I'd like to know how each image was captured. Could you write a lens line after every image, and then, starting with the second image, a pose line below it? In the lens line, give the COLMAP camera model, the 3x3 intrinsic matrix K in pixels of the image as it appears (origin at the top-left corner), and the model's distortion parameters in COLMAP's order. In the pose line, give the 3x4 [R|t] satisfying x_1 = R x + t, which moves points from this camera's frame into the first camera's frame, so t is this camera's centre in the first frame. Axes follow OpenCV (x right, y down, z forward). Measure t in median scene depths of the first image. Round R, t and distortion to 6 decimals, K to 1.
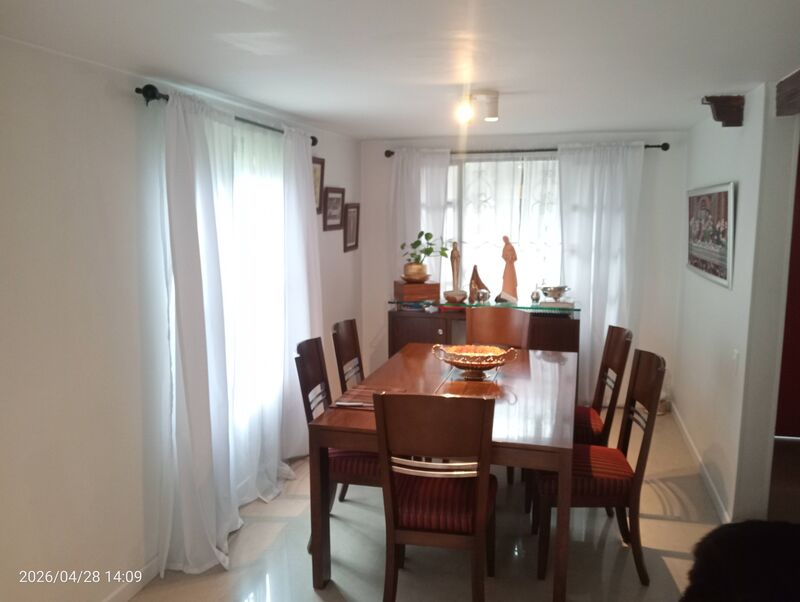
lens RADIAL K [[653.0, 0, 398.2], [0, 653.0, 306.0], [0, 0, 1]] dist [0.130965, -0.254150]
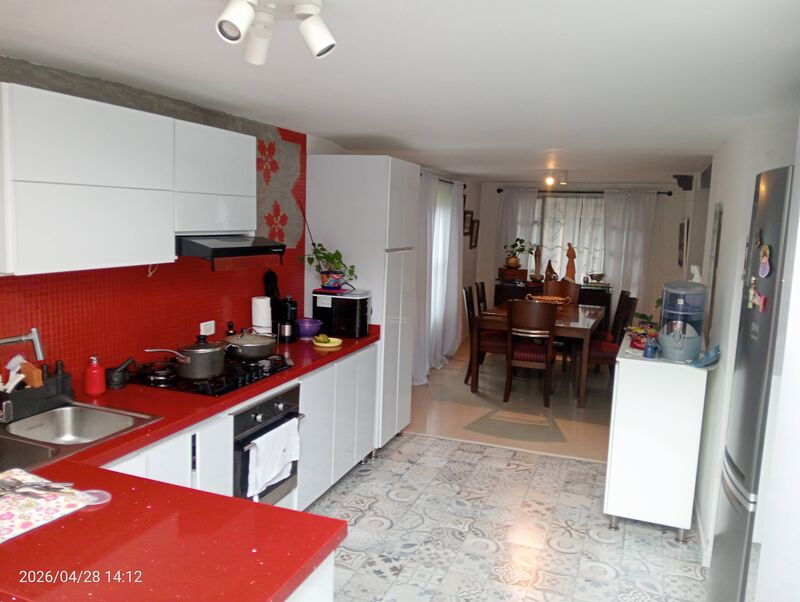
lens RADIAL K [[653.0, 0, 398.2], [0, 653.0, 306.0], [0, 0, 1]] dist [0.130965, -0.254150]
pose [[0.993683, 0.052550, -0.099163, -0.093342], [-0.054201, 0.998431, -0.014030, 0.099317], [0.098270, 0.019316, 0.994972, -0.697395]]
